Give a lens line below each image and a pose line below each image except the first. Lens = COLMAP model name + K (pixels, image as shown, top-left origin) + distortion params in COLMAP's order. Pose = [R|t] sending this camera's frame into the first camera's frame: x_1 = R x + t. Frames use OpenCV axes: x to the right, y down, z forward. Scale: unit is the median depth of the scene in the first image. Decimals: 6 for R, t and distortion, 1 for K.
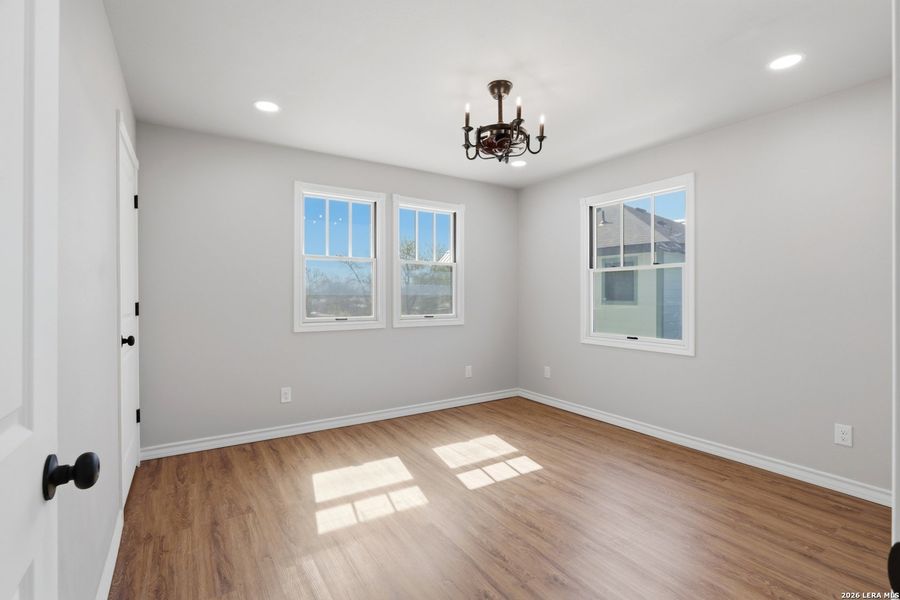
lens RADIAL K [[418.3, 0, 456.7], [0, 418.3, 300.7], [0, 0, 1]] dist [-0.002363, -0.001089]
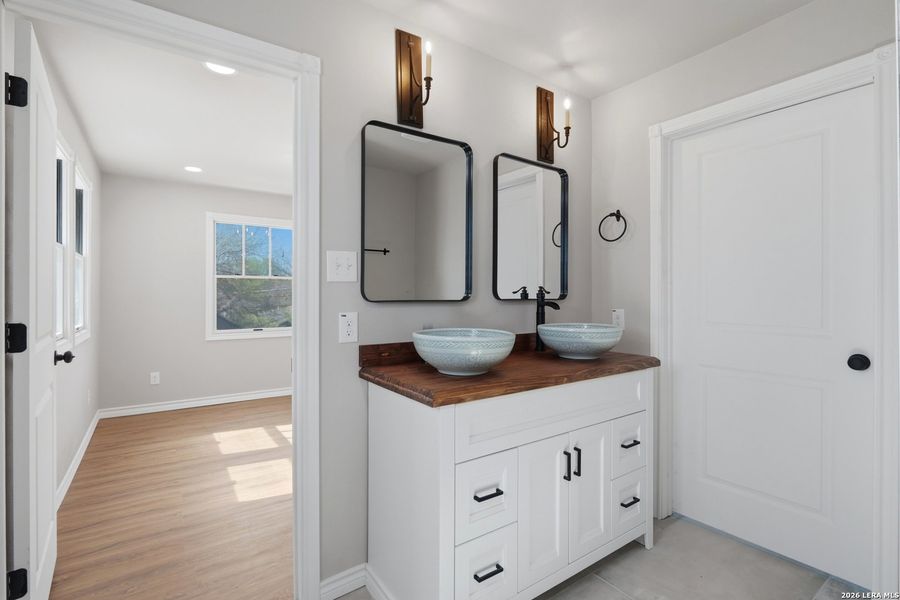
lens RADIAL K [[418.3, 0, 452.2], [0, 418.3, 296.7], [0, 0, 1]] dist [-0.002363, -0.001089]
pose [[-0.036040, -0.004067, 0.999342, -0.951281], [0.010290, 0.999937, 0.004441, -0.016275], [-0.999297, 0.010443, -0.035995, 0.435585]]
